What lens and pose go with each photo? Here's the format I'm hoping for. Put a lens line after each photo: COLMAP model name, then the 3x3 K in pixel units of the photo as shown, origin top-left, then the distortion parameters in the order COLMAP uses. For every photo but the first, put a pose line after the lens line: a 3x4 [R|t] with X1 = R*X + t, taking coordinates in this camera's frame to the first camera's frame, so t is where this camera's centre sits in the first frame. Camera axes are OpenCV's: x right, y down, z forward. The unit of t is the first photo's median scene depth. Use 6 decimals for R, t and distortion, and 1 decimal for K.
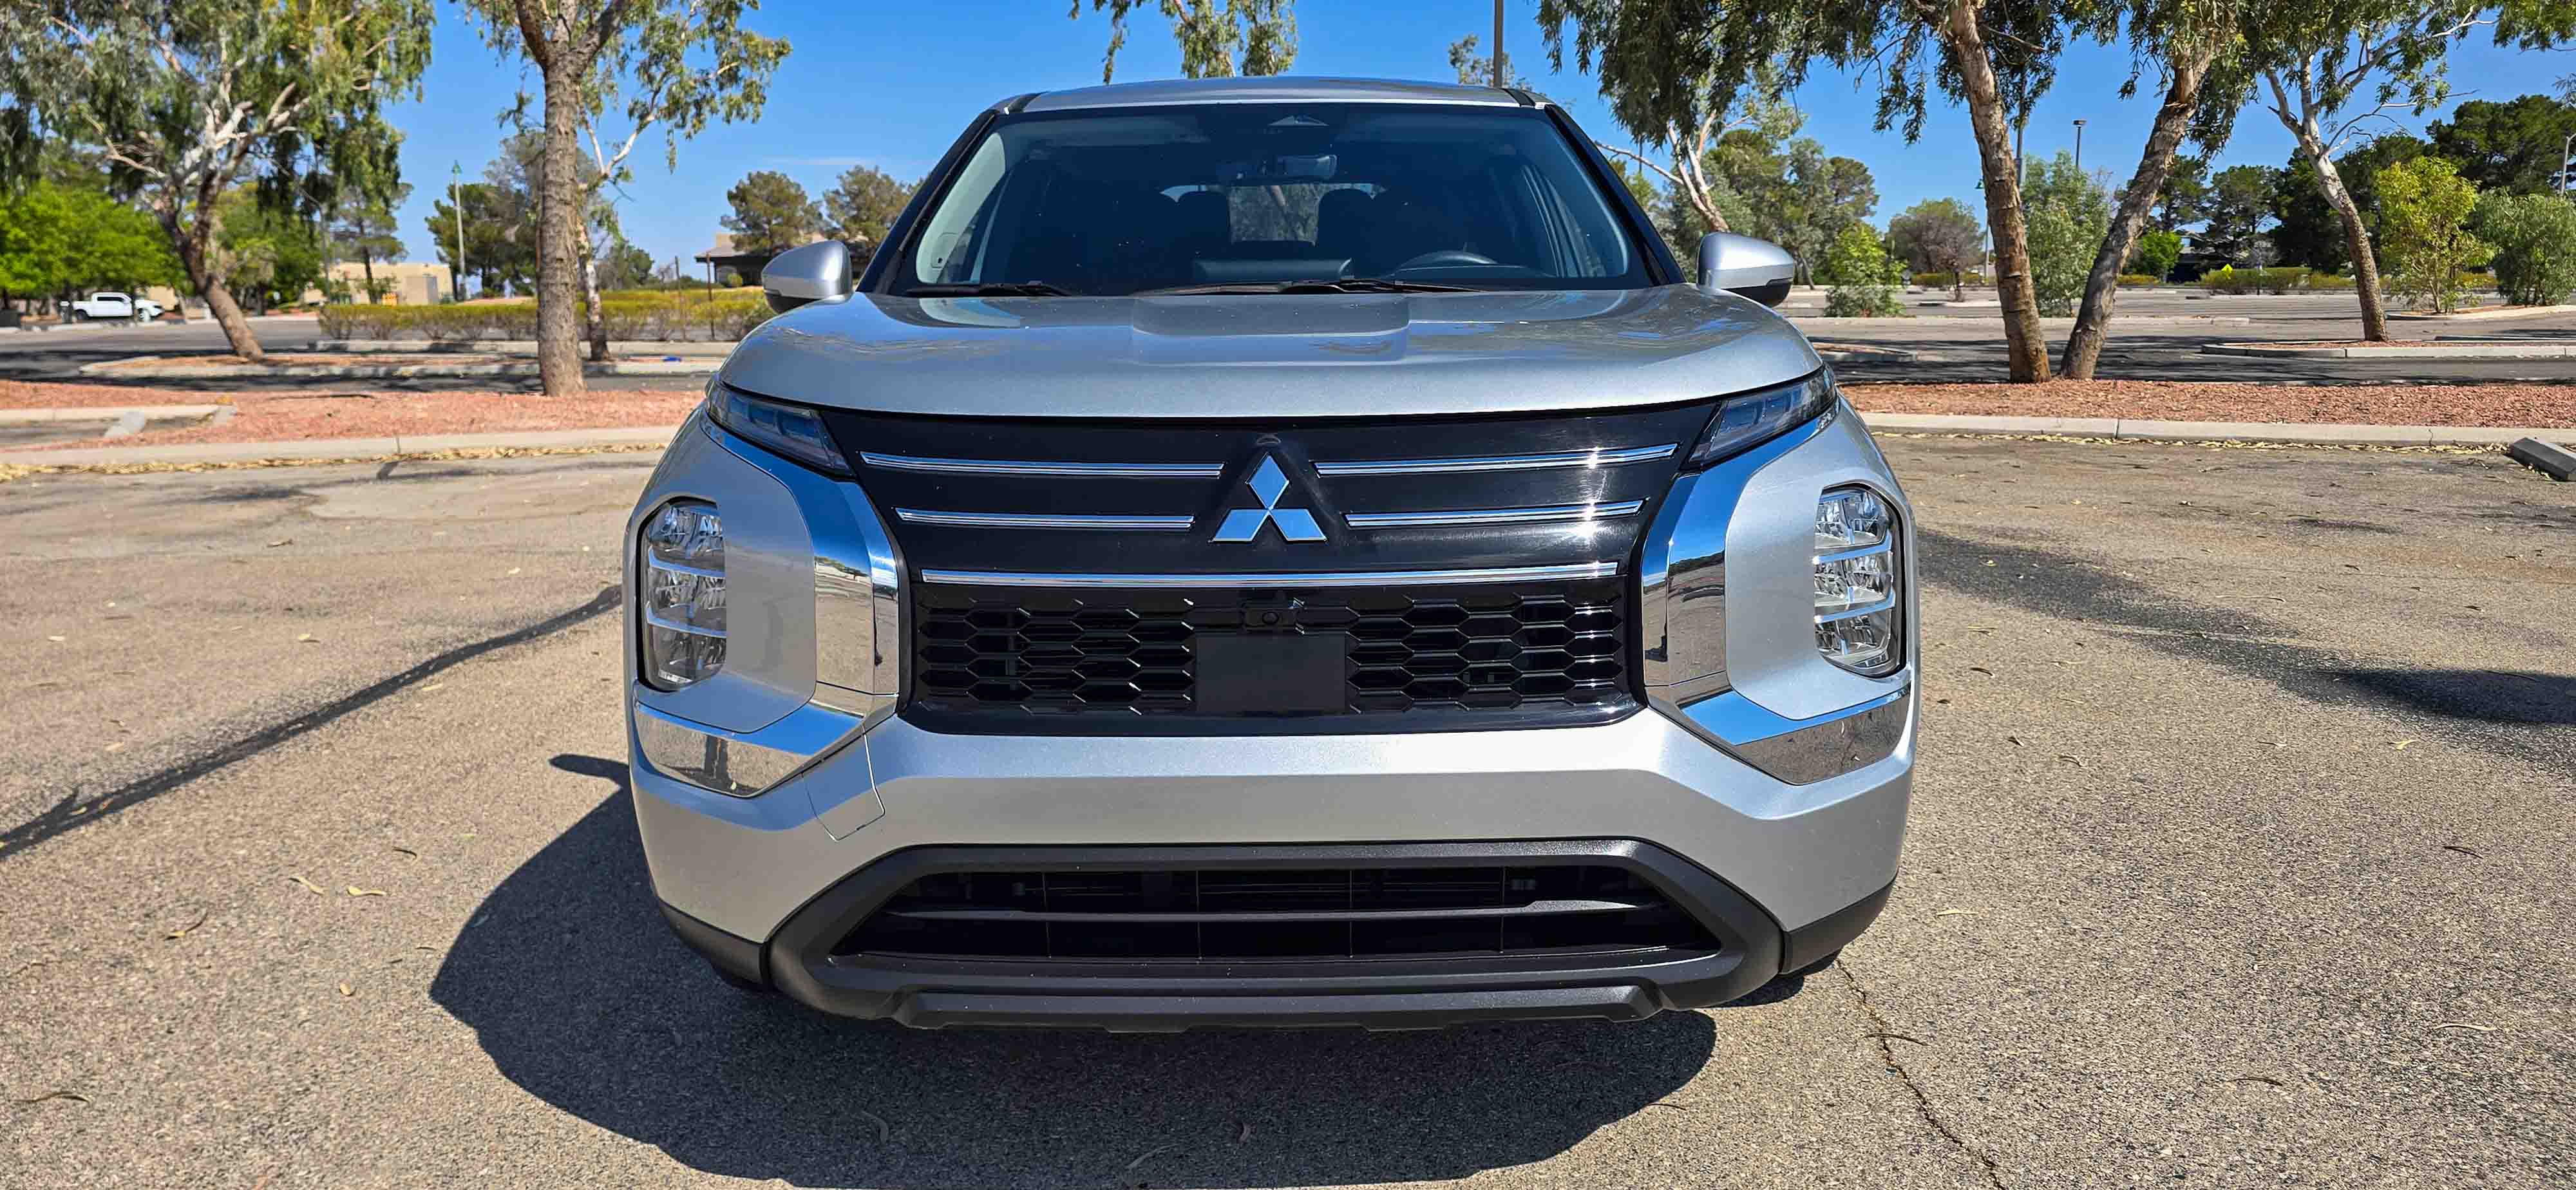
lens RADIAL K [[1857.8, 0, 1323.5], [0, 1857.8, 591.1], [0, 0, 1]] dist [0.002032, 0.003285]
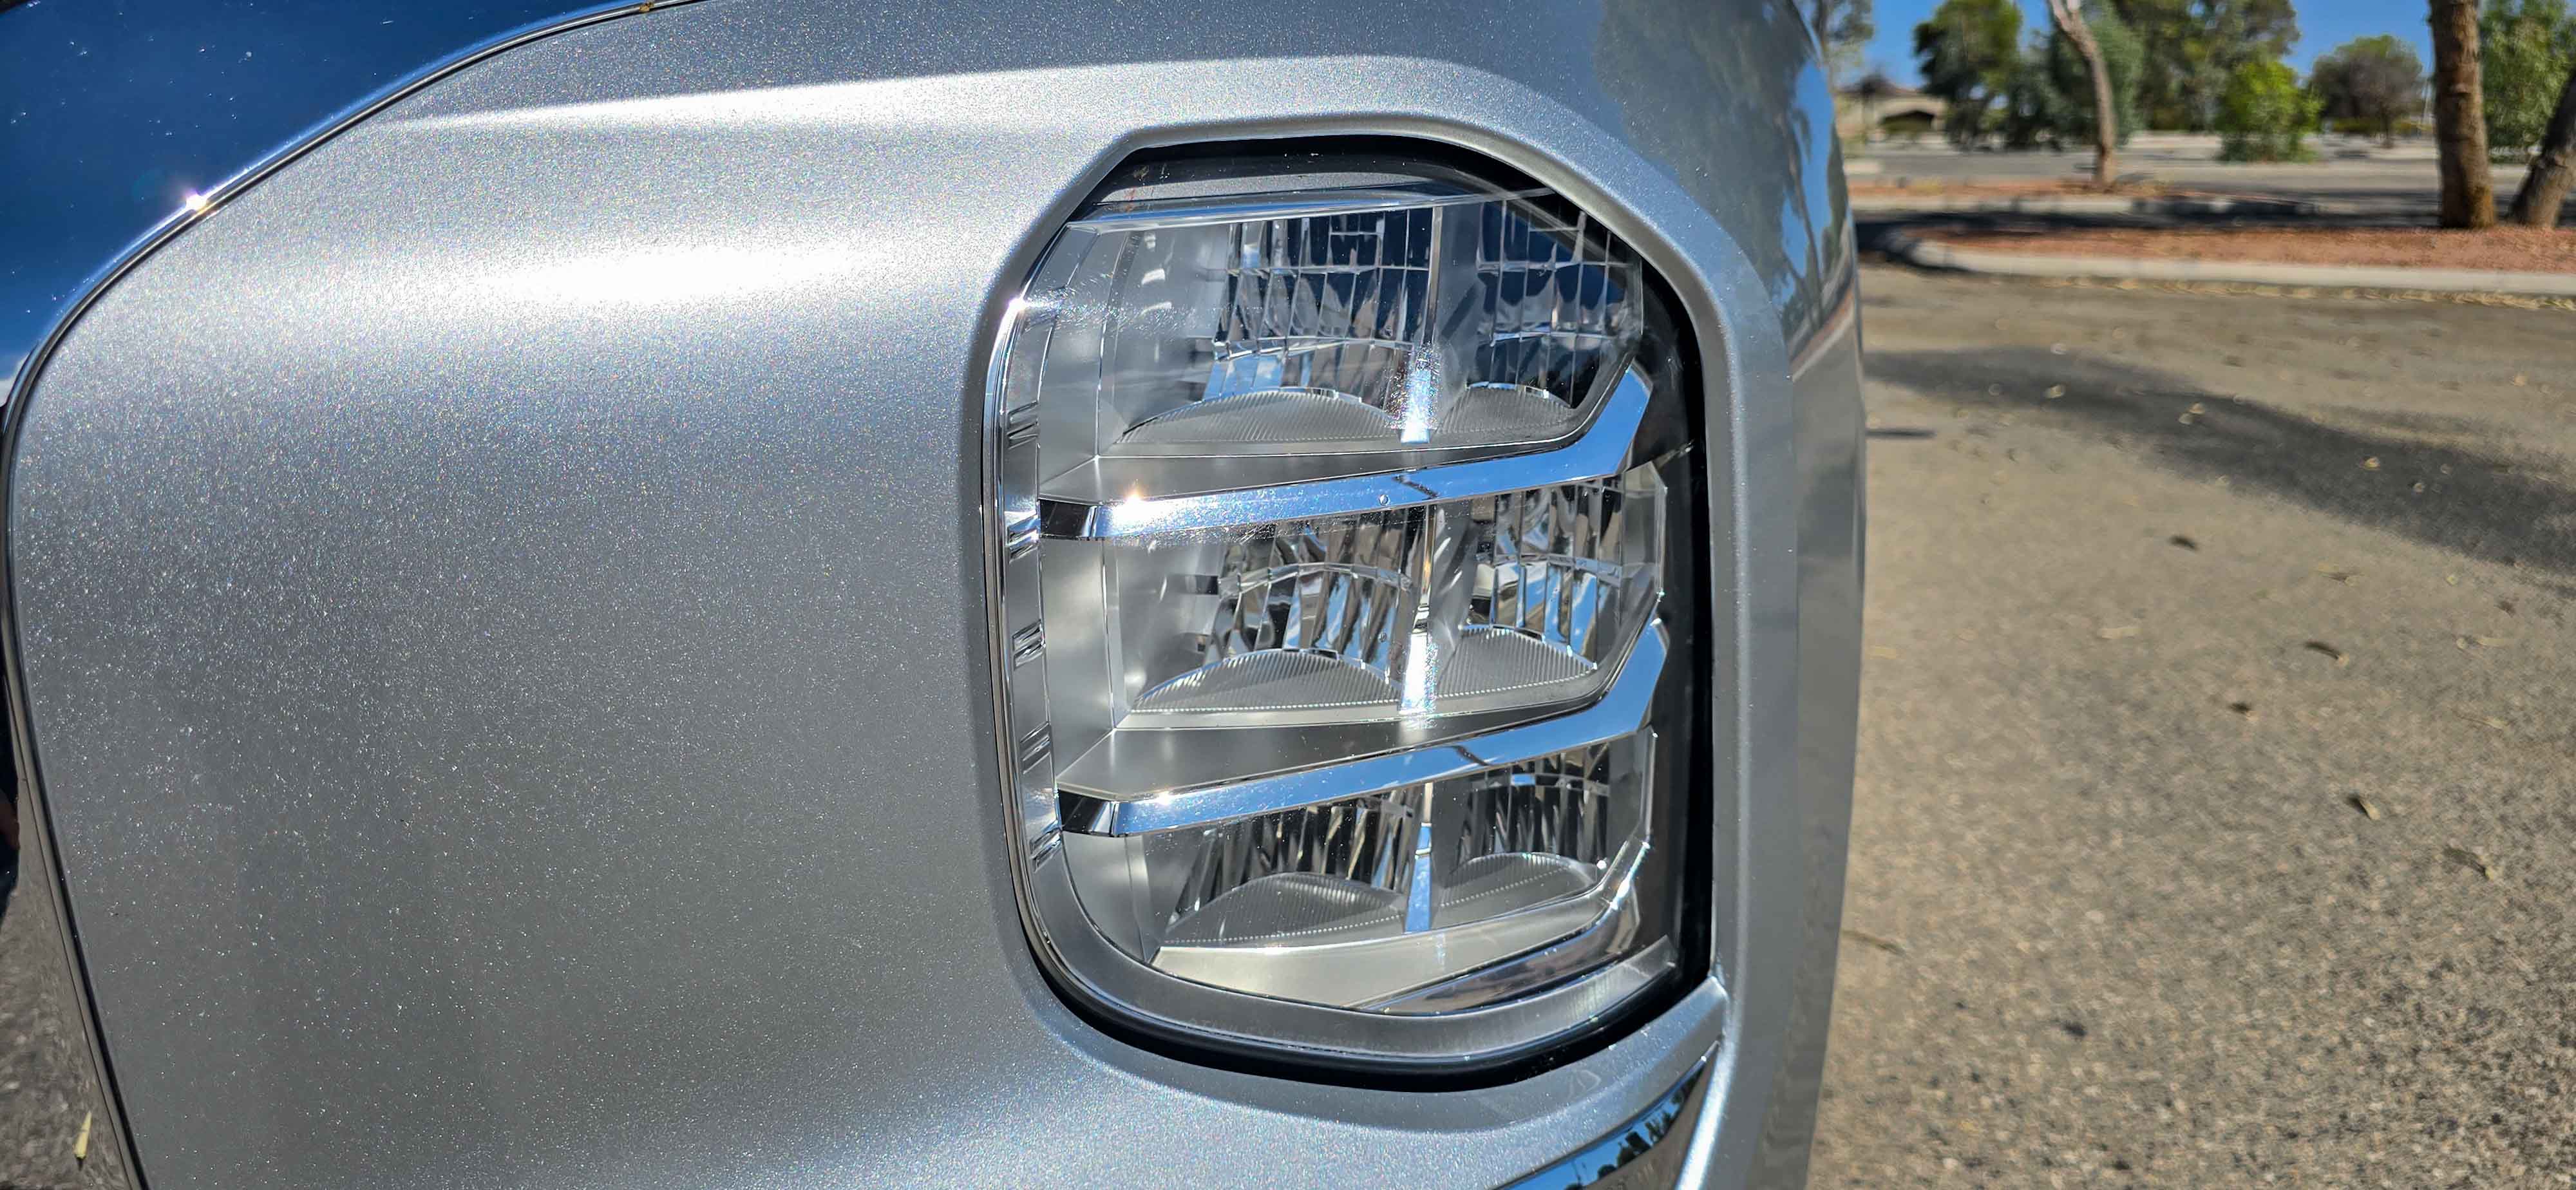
lens RADIAL K [[1869.1, 0, 1288.7], [0, 1869.1, 645.4], [0, 0, 1]] dist [-0.000253, 0.000927]
pose [[0.981527, 0.053760, -0.183614, 0.051811], [-0.034653, 0.993791, 0.105727, -0.004048], [0.188158, -0.097411, 0.977296, 0.131288]]
